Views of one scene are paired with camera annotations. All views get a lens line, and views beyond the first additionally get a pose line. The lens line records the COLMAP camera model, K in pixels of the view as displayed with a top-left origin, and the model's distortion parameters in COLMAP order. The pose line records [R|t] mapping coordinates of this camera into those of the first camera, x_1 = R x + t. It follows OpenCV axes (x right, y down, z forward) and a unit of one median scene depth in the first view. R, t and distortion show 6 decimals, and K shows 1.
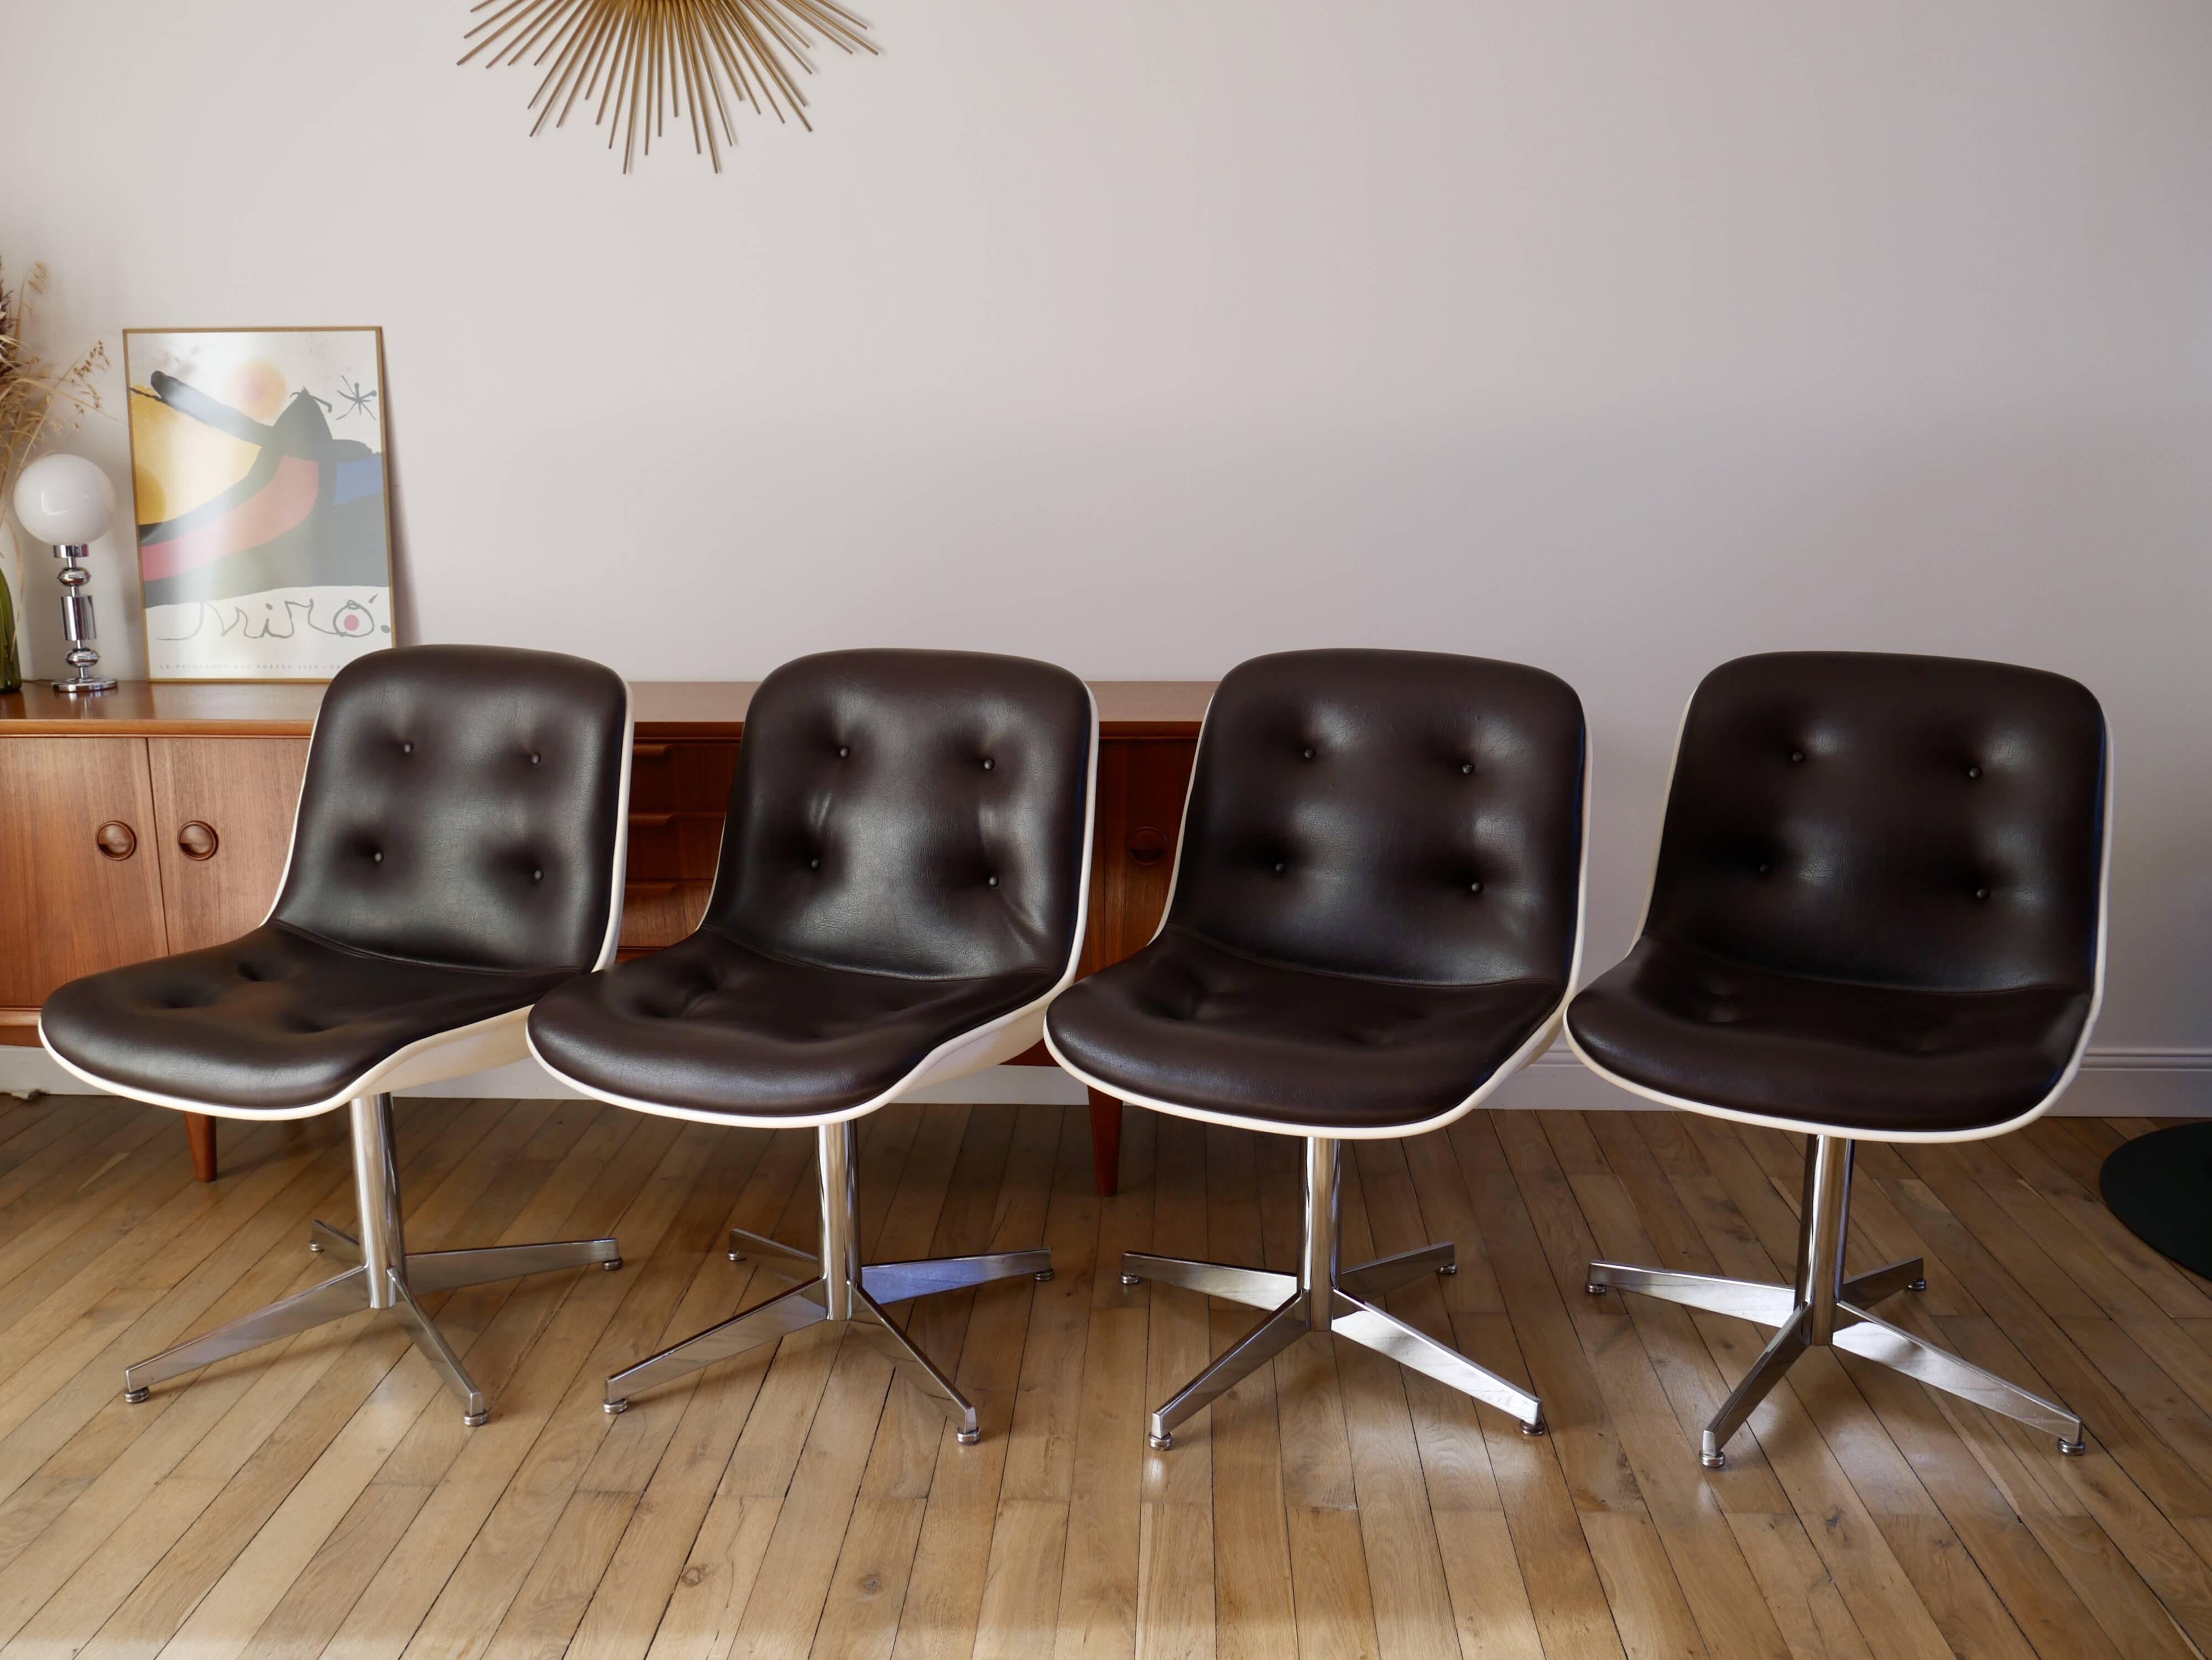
lens RADIAL K [[2018.3, 0, 1110.0], [0, 2018.3, 837.2], [0, 0, 1]] dist [-0.024028, 0.004484]
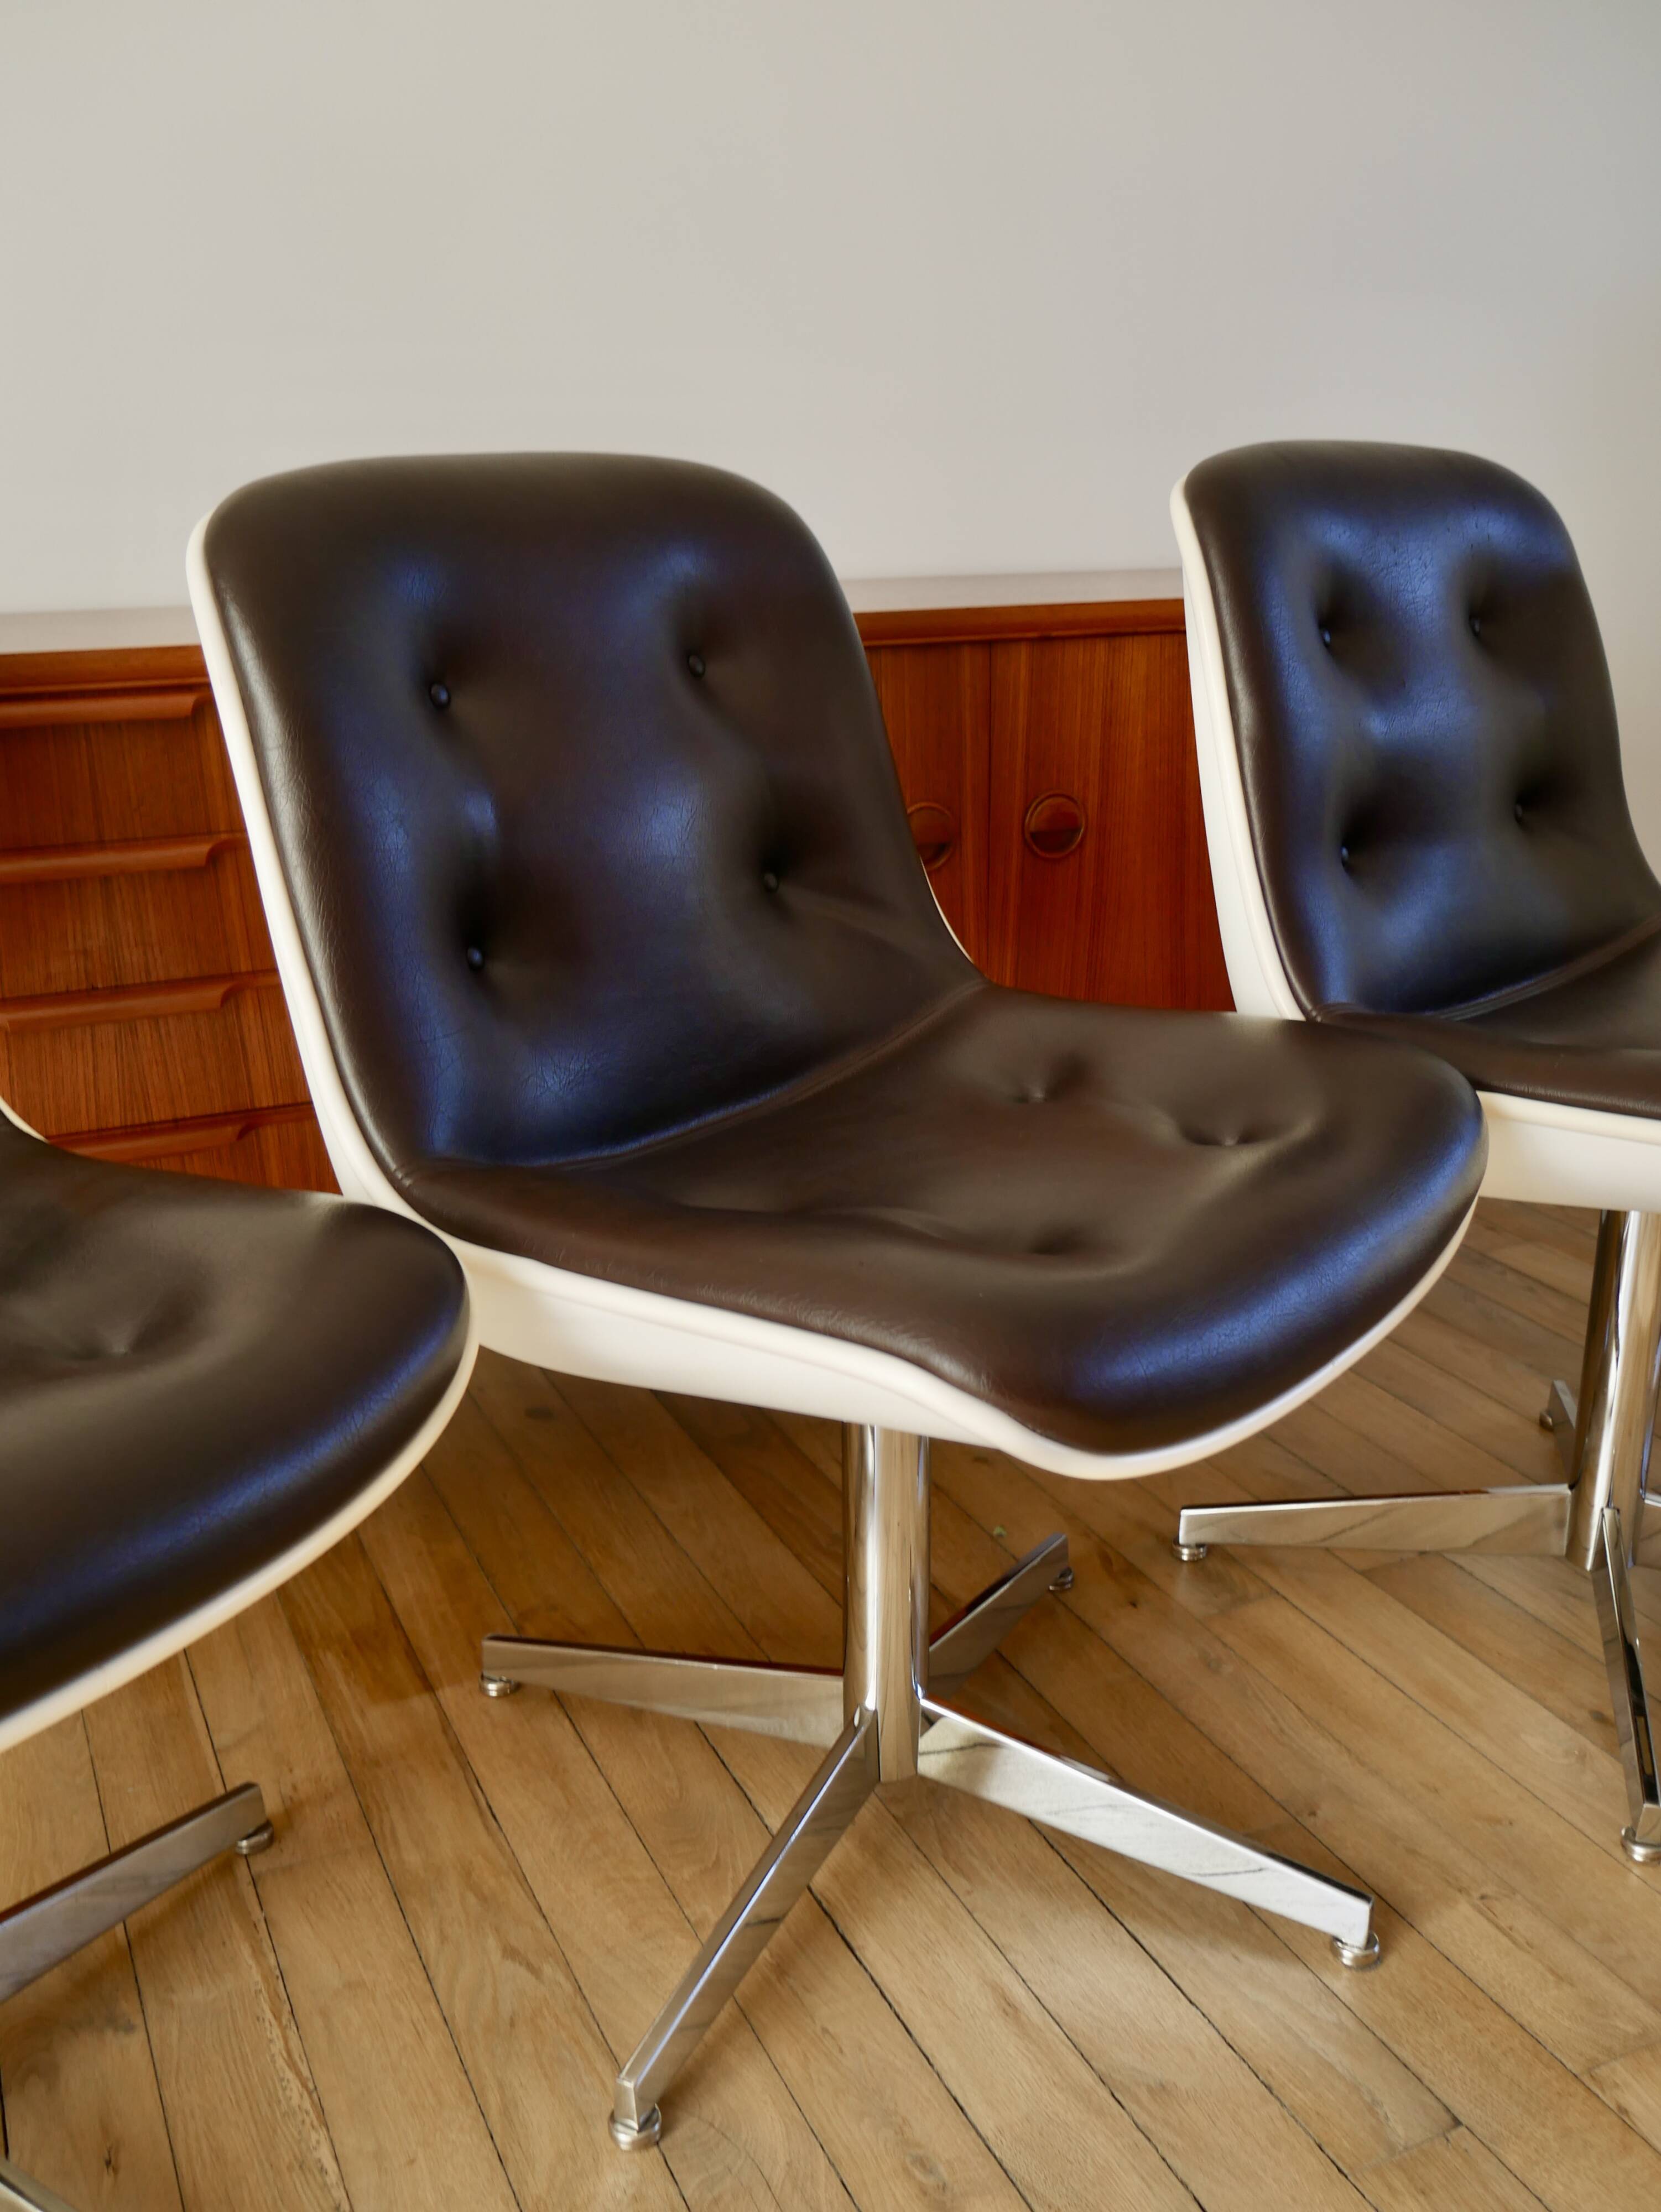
lens RADIAL K [[2067.9, 0, 836.9], [0, 2067.9, 1094.3], [0, 0, 1]] dist [-0.023274, 0.006765]
pose [[0.889004, -0.140530, 0.435803, -0.342056], [0.104016, 0.988838, 0.106677, 0.012750], [-0.445929, -0.049506, 0.893698, 0.539194]]
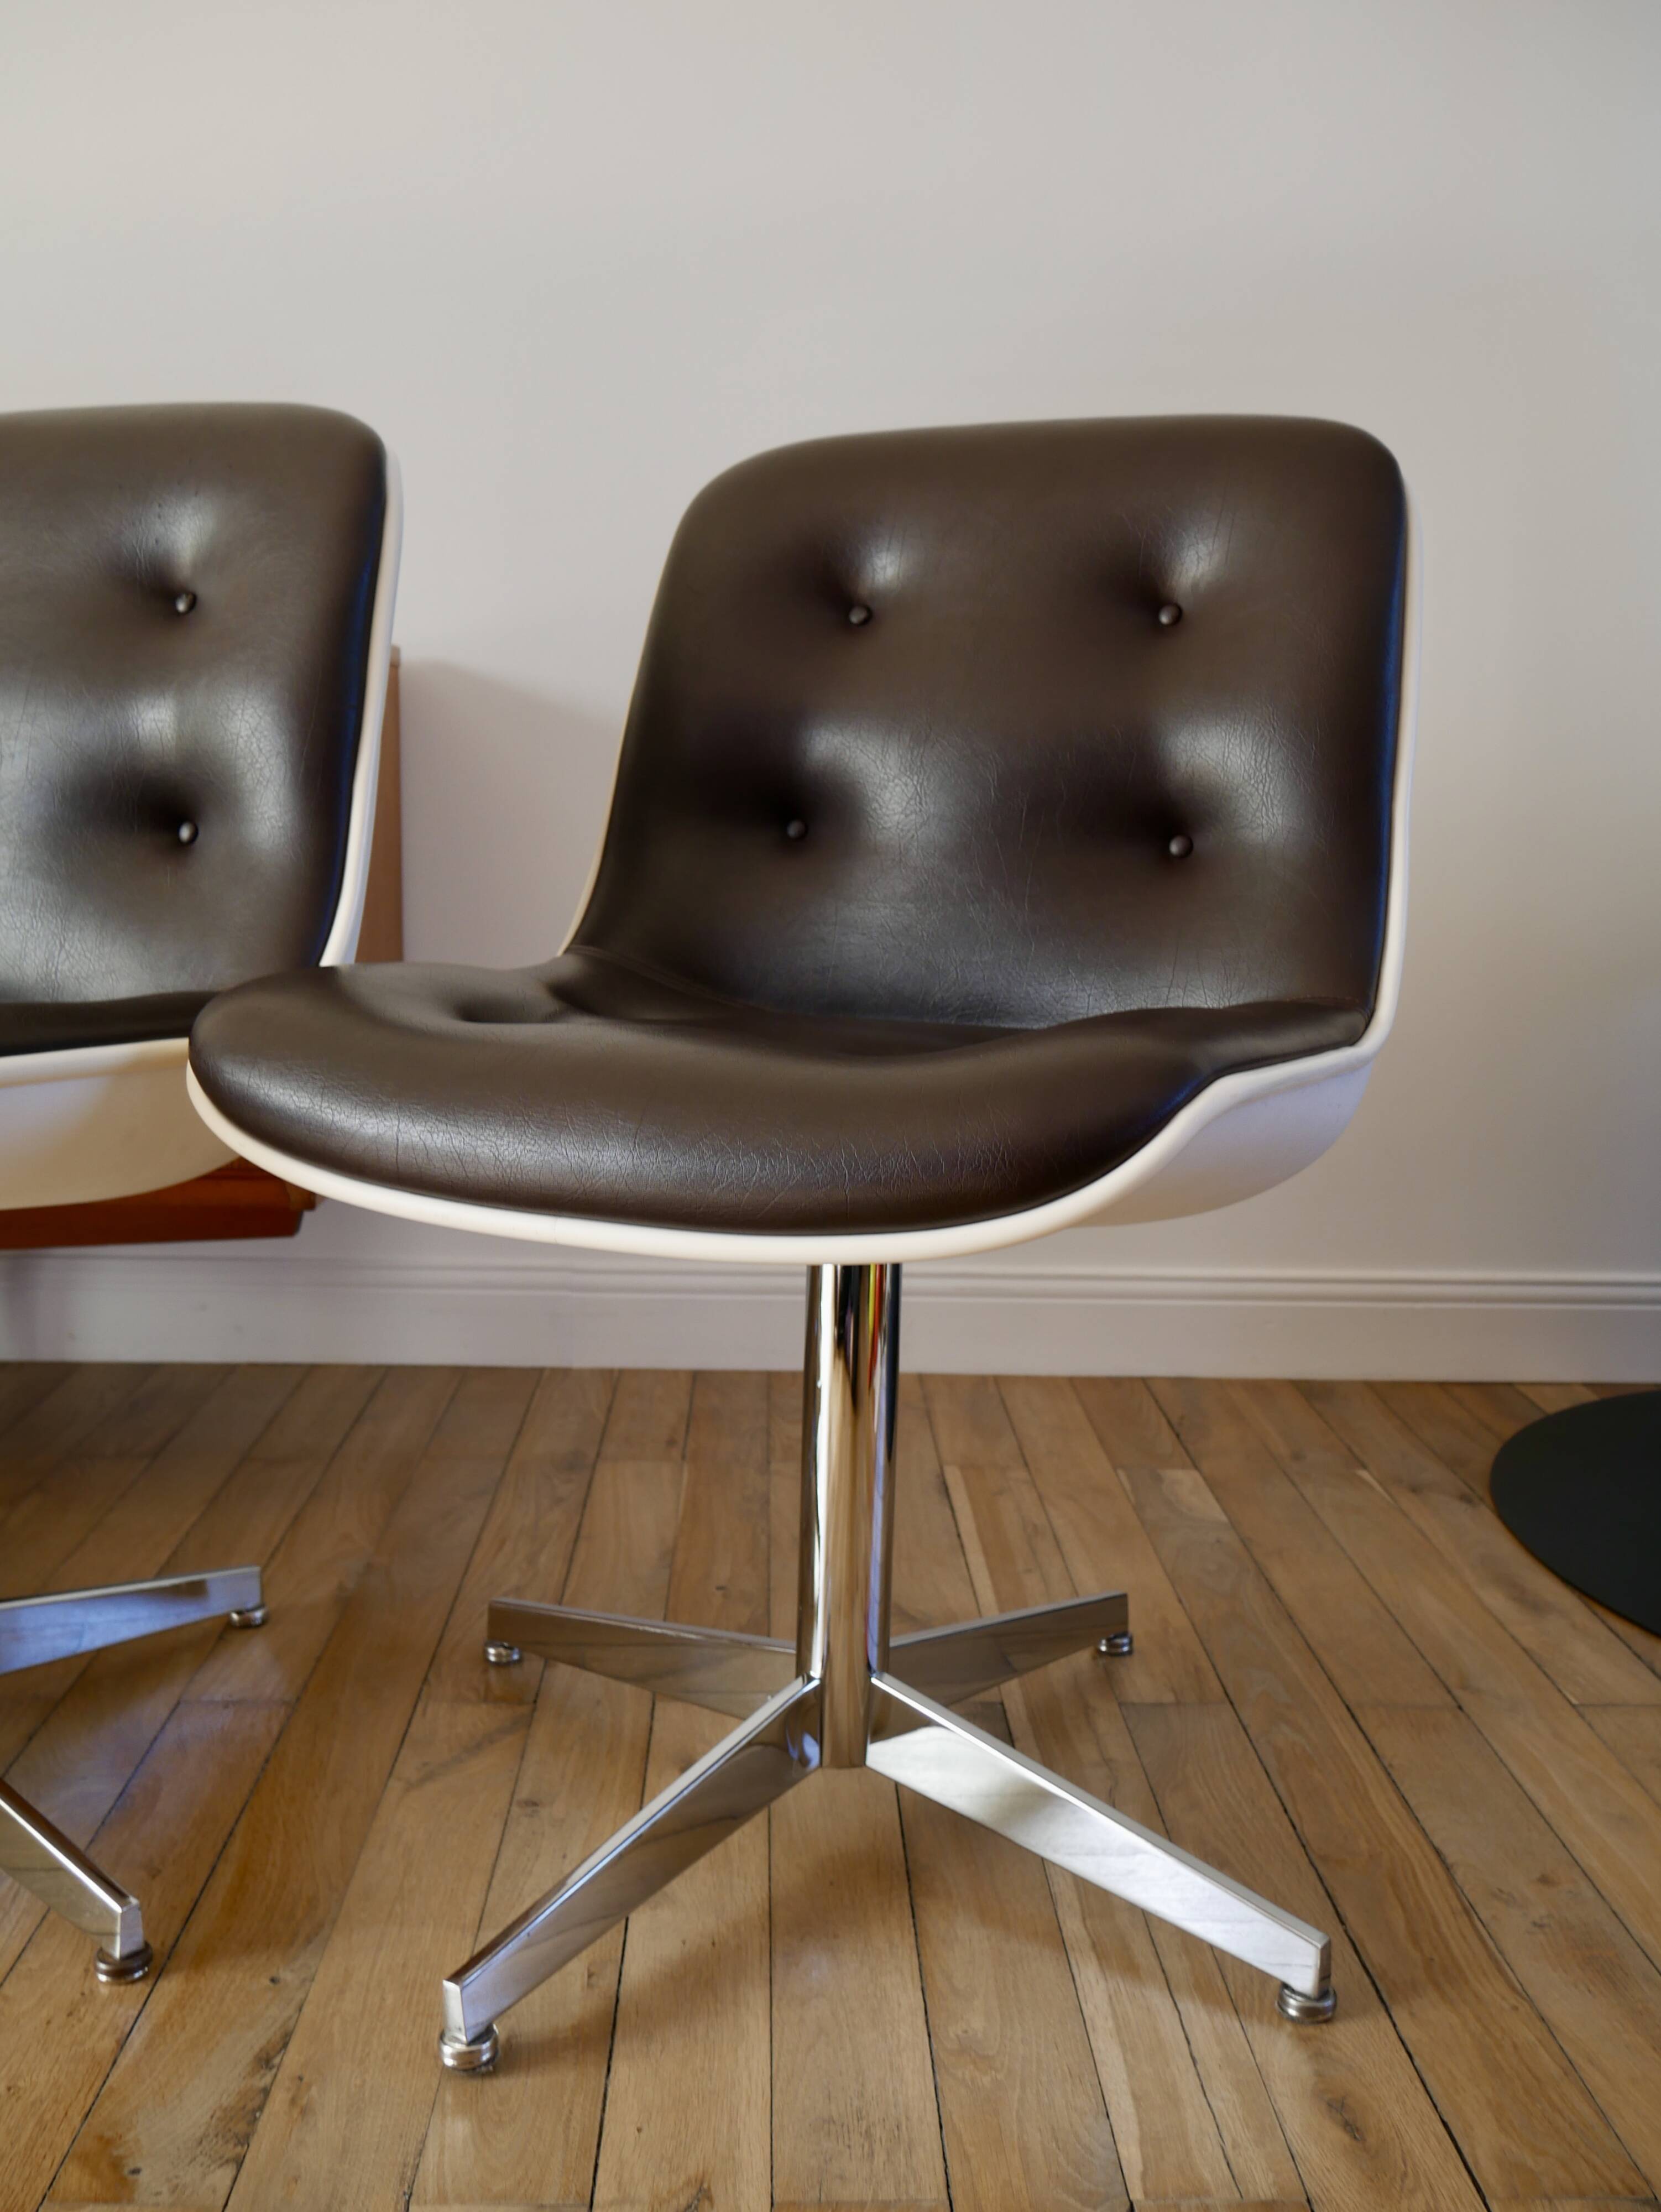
lens RADIAL K [[2018.2, 0, 837.9], [0, 2018.2, 1107.7], [0, 0, 1]] dist [-0.024028, 0.004484]
pose [[0.997015, 0.013886, 0.075946, 0.296850], [-0.009639, 0.998384, -0.056009, 0.115717], [-0.076601, 0.055110, 0.995538, 0.484553]]
